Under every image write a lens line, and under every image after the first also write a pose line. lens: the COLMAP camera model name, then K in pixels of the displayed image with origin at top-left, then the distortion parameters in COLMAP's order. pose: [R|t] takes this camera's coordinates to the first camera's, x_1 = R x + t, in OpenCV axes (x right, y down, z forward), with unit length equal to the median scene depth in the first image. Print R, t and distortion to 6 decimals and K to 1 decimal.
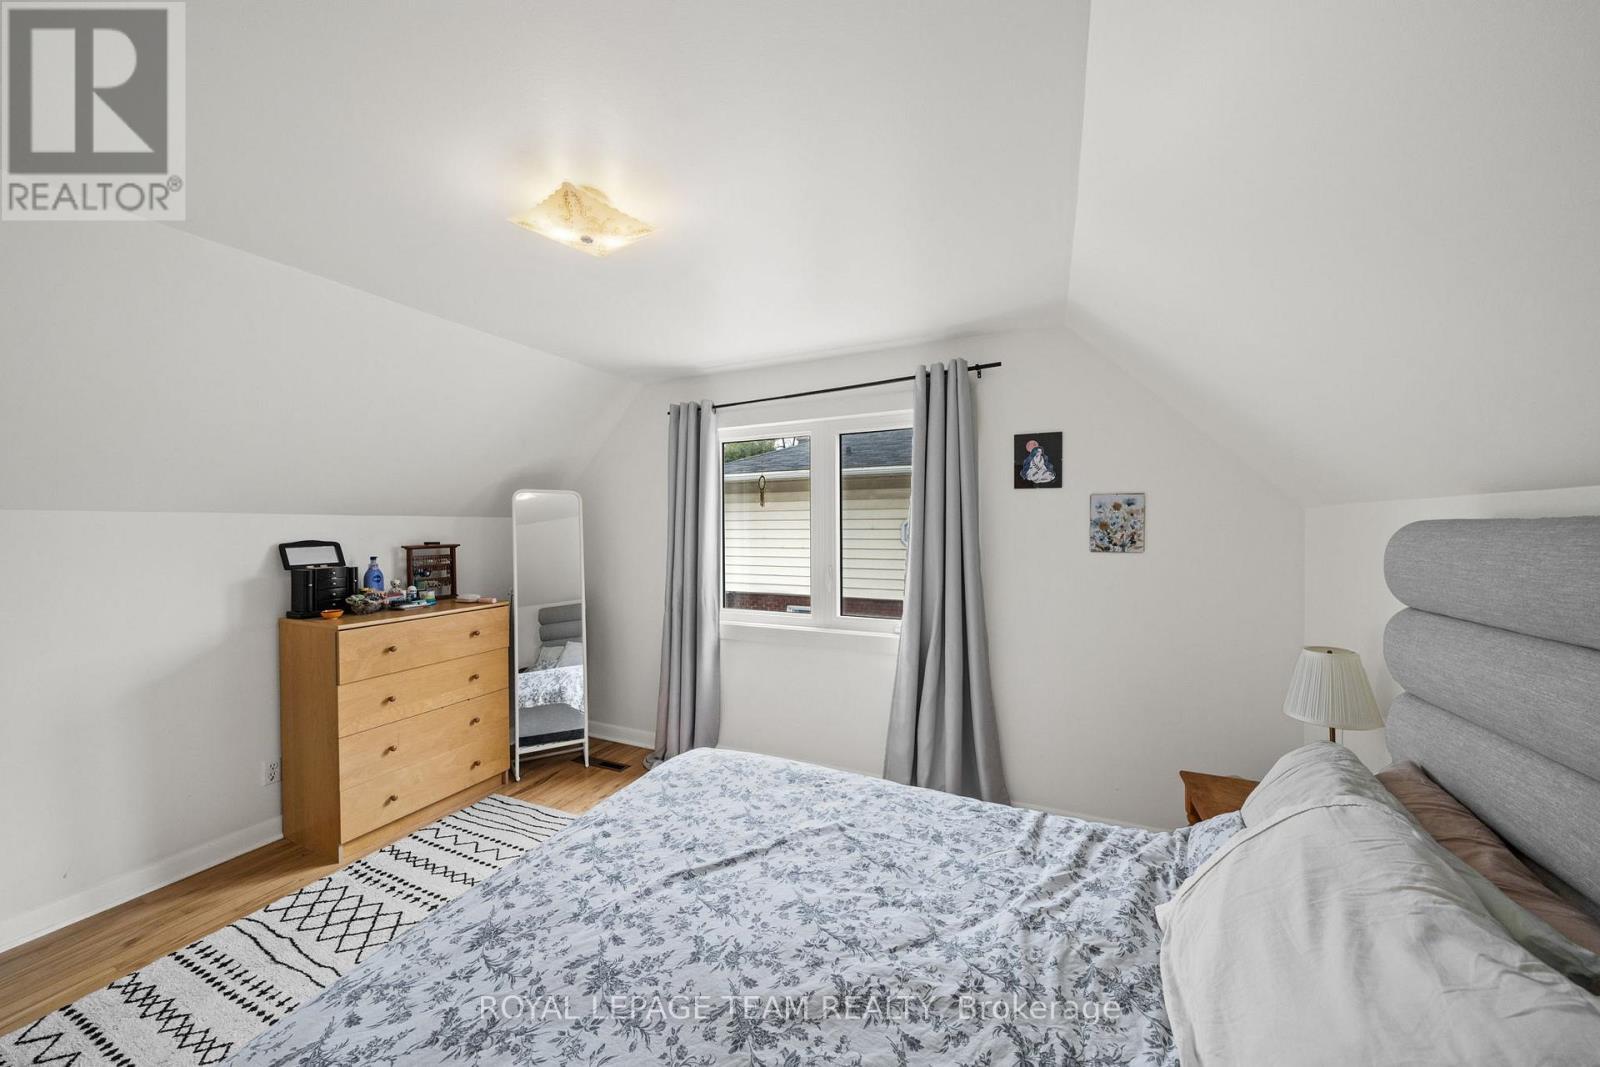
lens RADIAL K [[546.5, 0, 800.4], [0, 546.5, 534.7], [0, 0, 1]] dist [-0.005916, 0.000199]
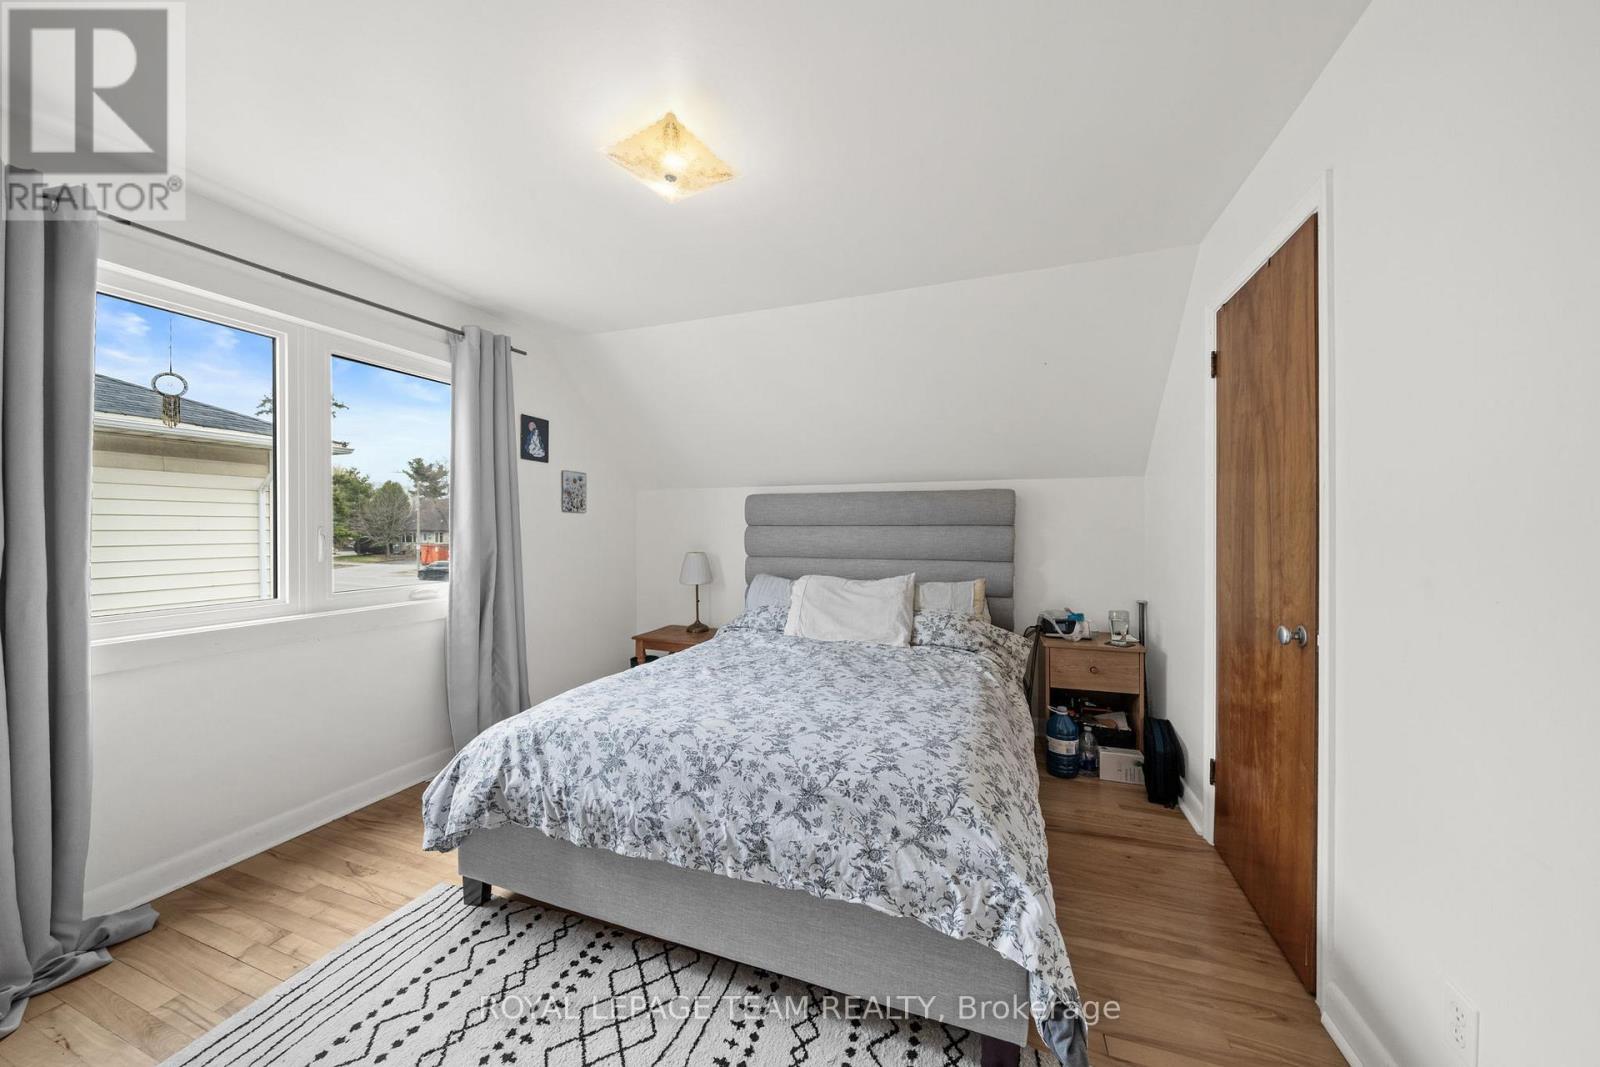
lens RADIAL K [[546.5, 0, 801.5], [0, 546.5, 527.7], [0, 0, 1]] dist [-0.005916, 0.000199]
pose [[-0.067113, -0.005021, 0.997733, -0.883343], [0.003810, 0.999979, 0.005289, 0.066127], [-0.997738, 0.004156, -0.067092, 0.484656]]
